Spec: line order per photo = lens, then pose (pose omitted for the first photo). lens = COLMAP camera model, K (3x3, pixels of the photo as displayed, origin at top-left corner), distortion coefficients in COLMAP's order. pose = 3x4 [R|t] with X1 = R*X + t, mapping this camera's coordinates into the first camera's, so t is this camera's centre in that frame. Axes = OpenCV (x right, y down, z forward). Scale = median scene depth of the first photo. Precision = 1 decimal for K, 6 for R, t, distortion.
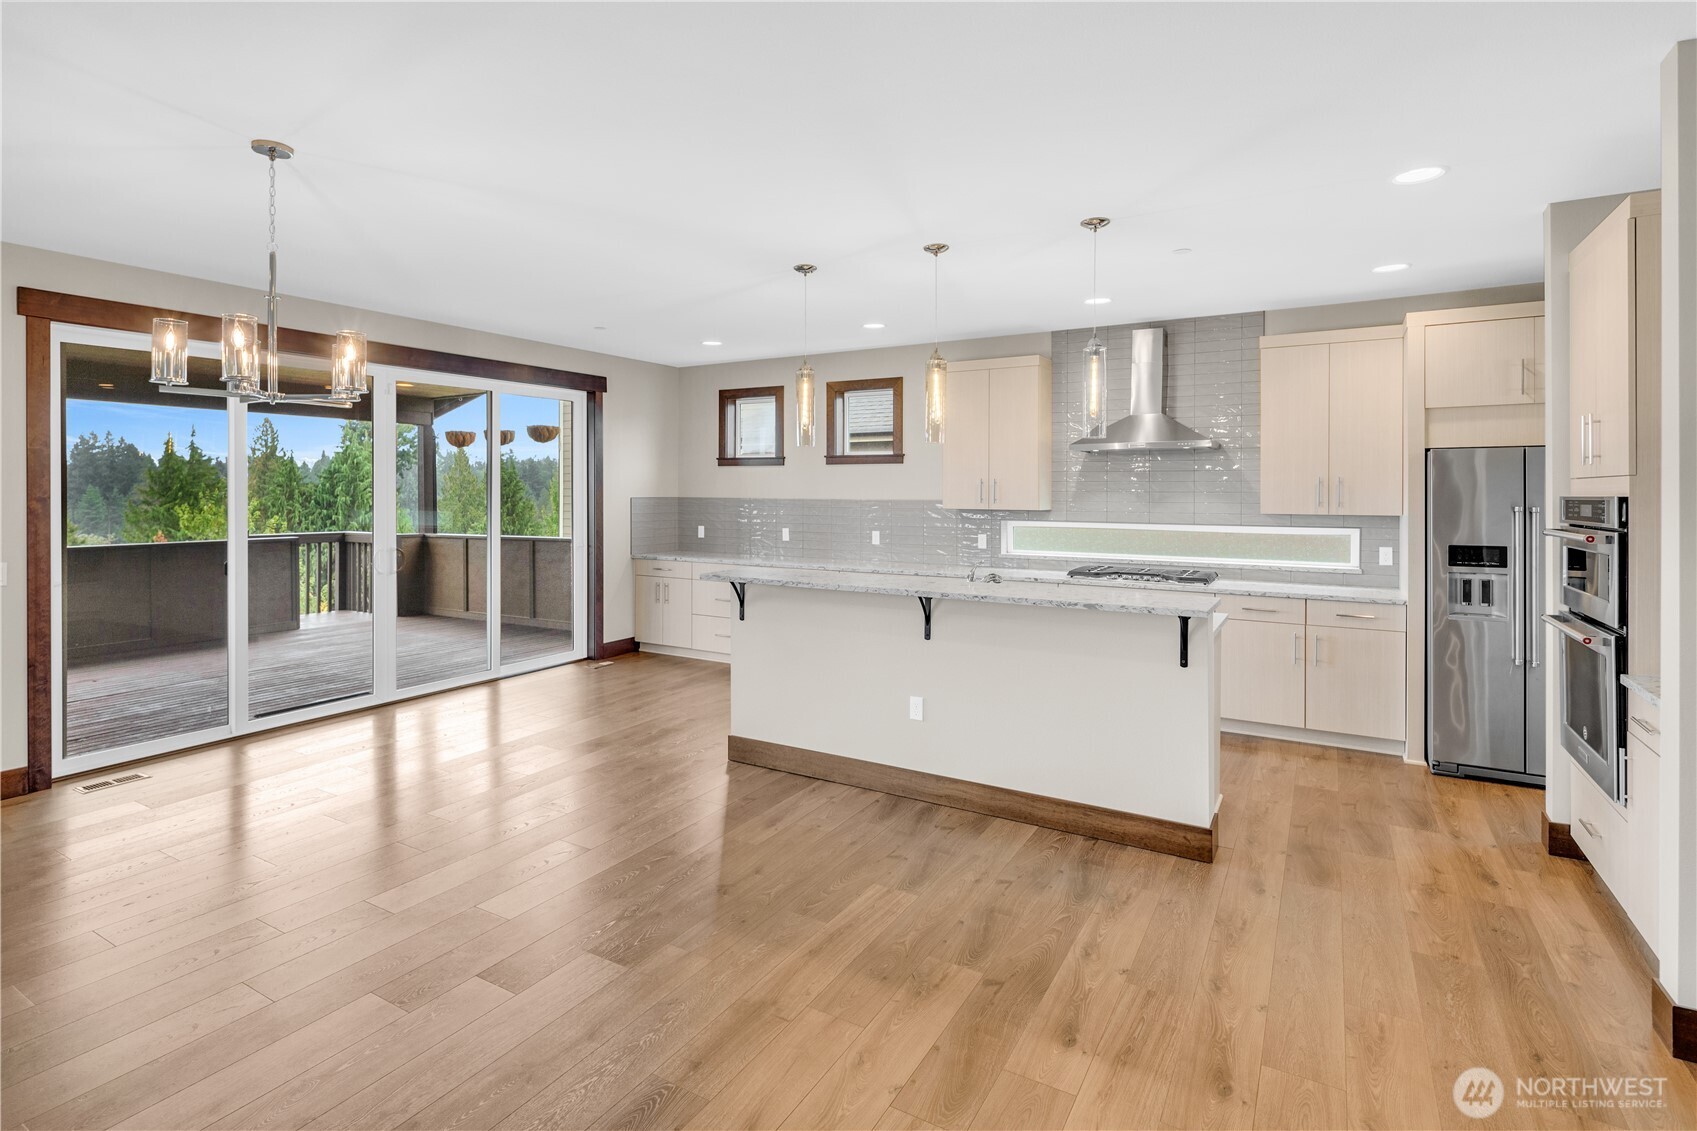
lens RADIAL K [[822.2, 0, 837.7], [0, 822.2, 501.5], [0, 0, 1]] dist [0.008125, -0.007201]
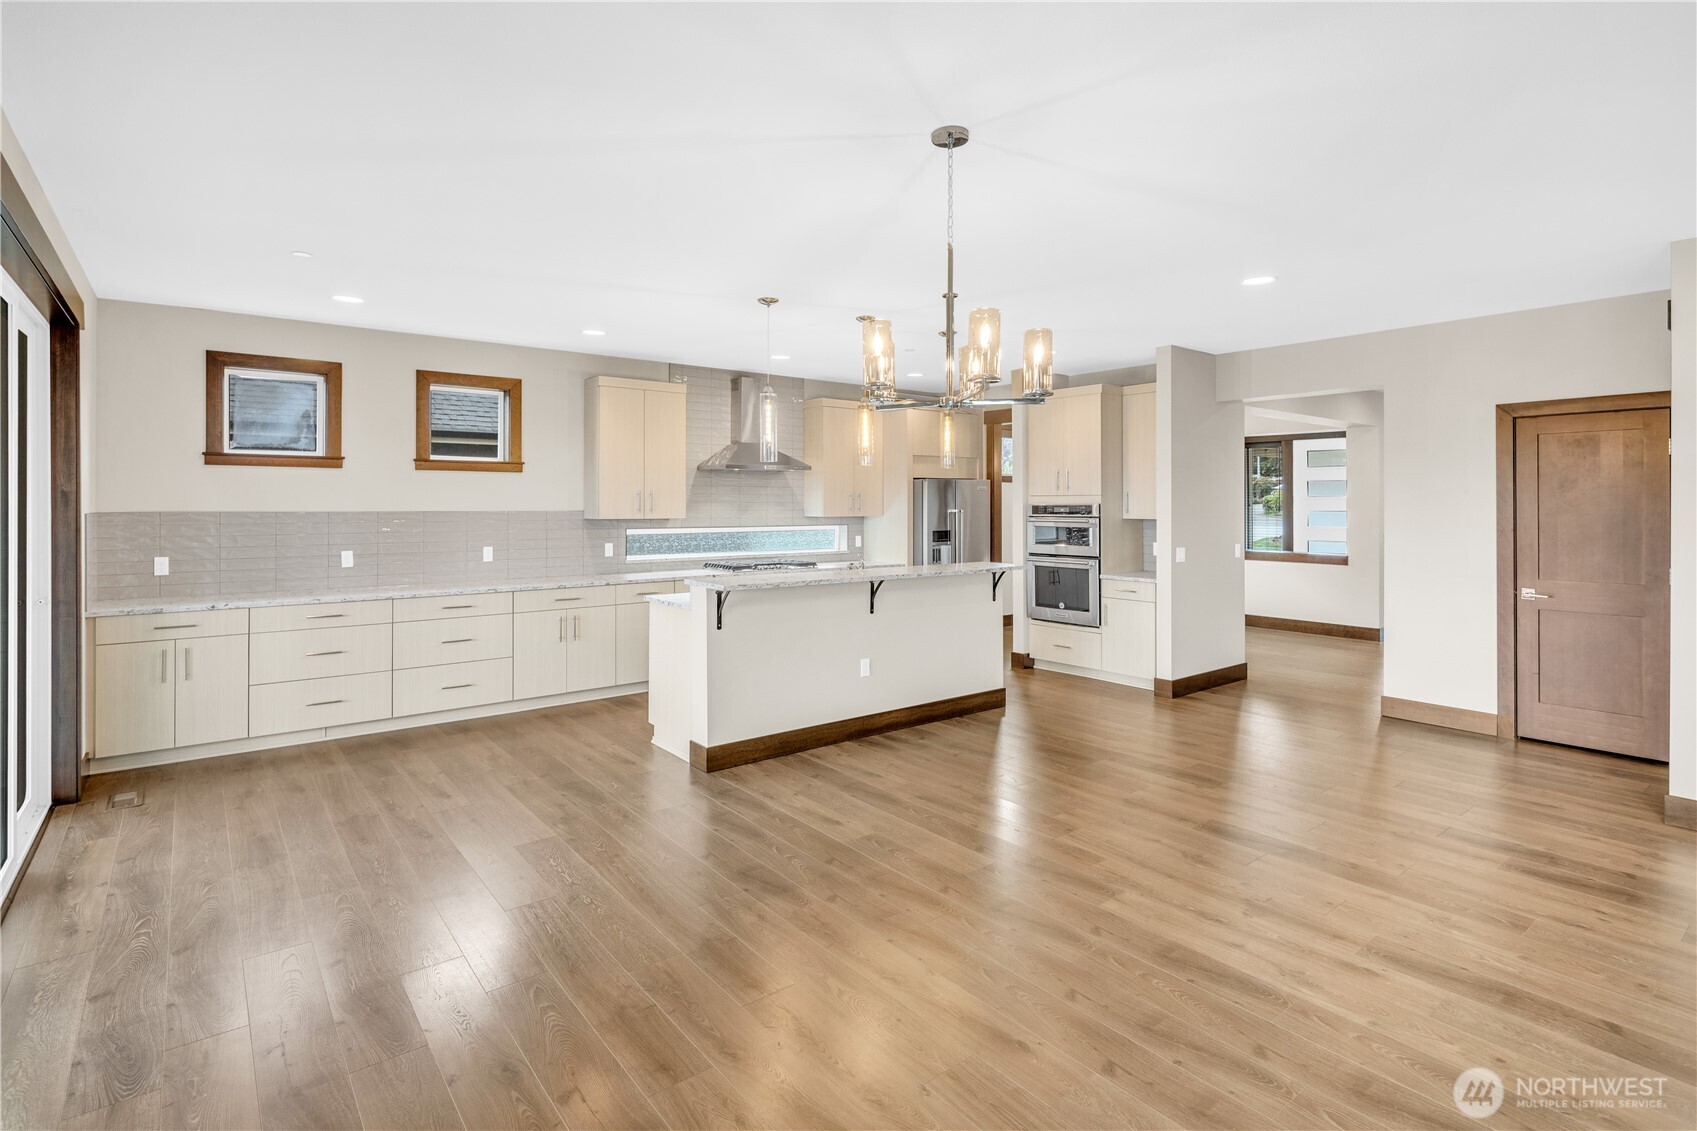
lens RADIAL K [[822.2, 0, 837.7], [0, 822.2, 501.5], [0, 0, 1]] dist [0.008125, -0.007201]
pose [[0.360721, -0.000783, 0.932674, -0.683269], [0.011301, 0.999930, -0.003531, -0.006193], [-0.932605, 0.011814, 0.360704, 0.336387]]
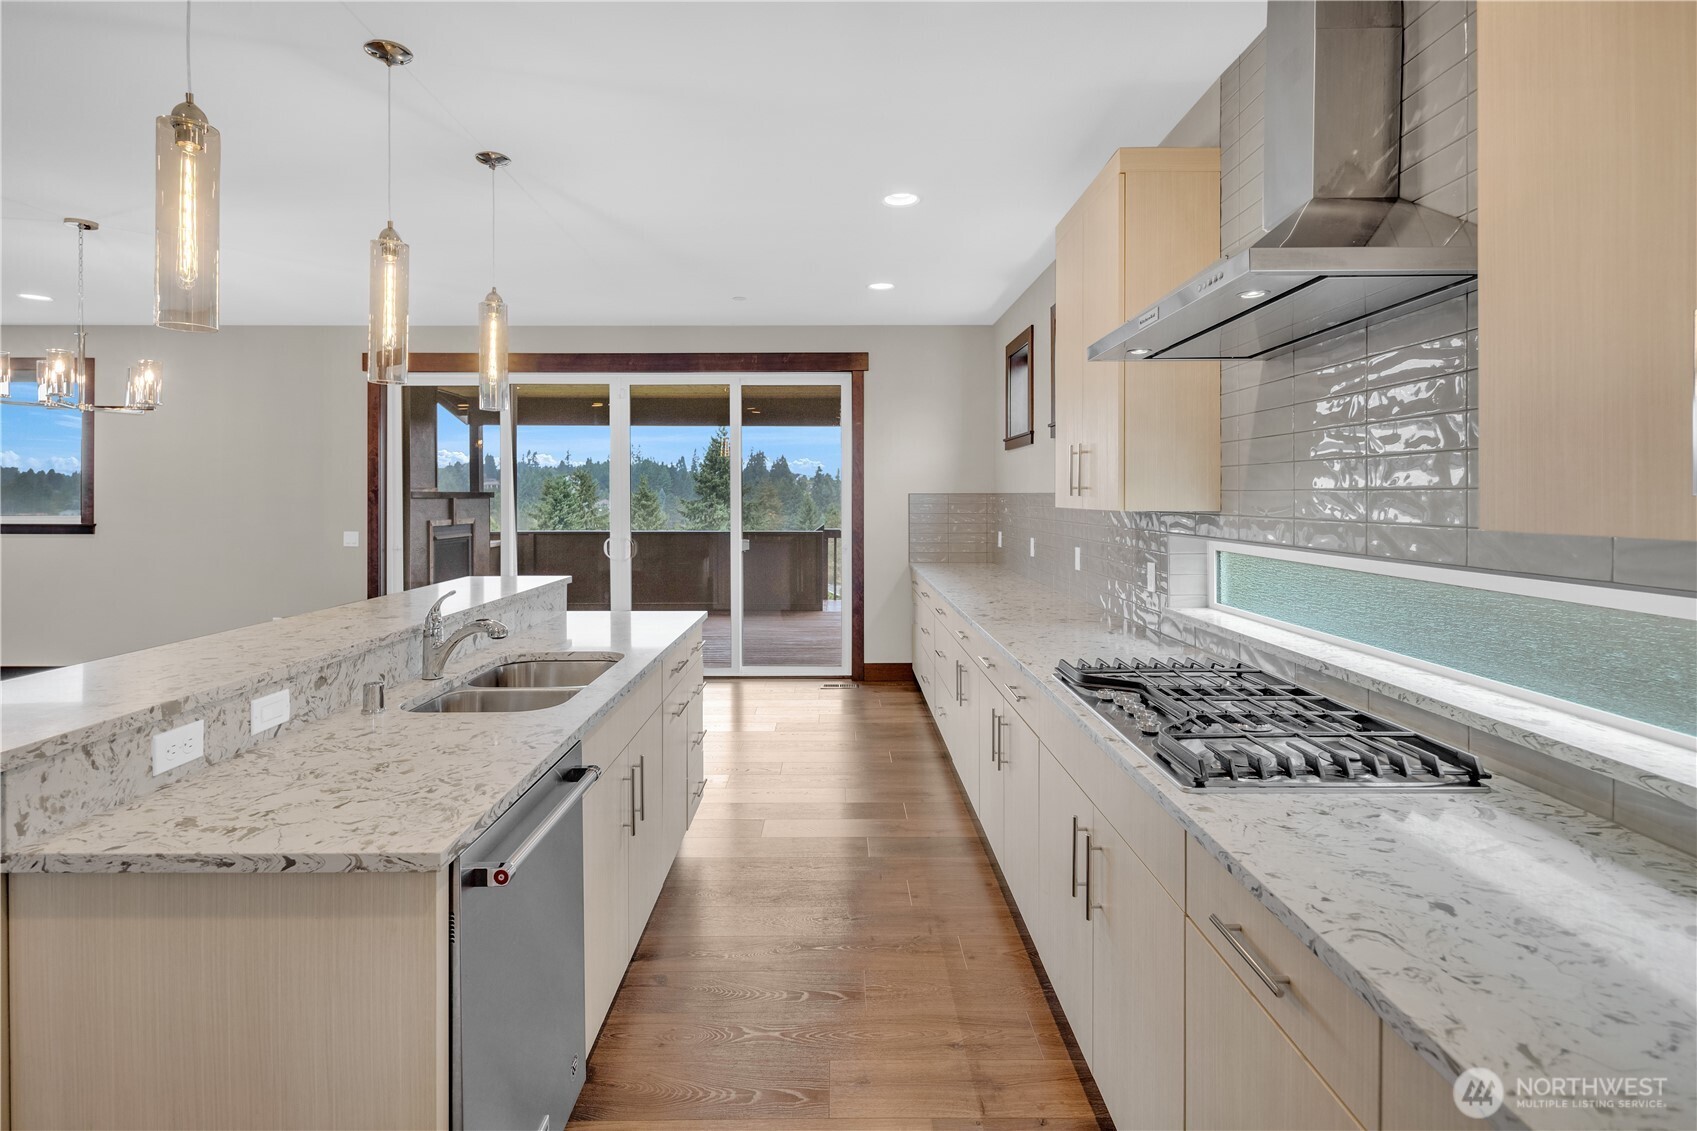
lens RADIAL K [[822.2, 0, 837.7], [0, 822.2, 501.5], [0, 0, 1]] dist [0.008125, -0.007201]
pose [[0.519516, 0.001374, -0.854459, 0.474393], [-0.009825, 0.999942, -0.004365, 0.008452], [0.854404, 0.010662, 0.519500, 0.578783]]
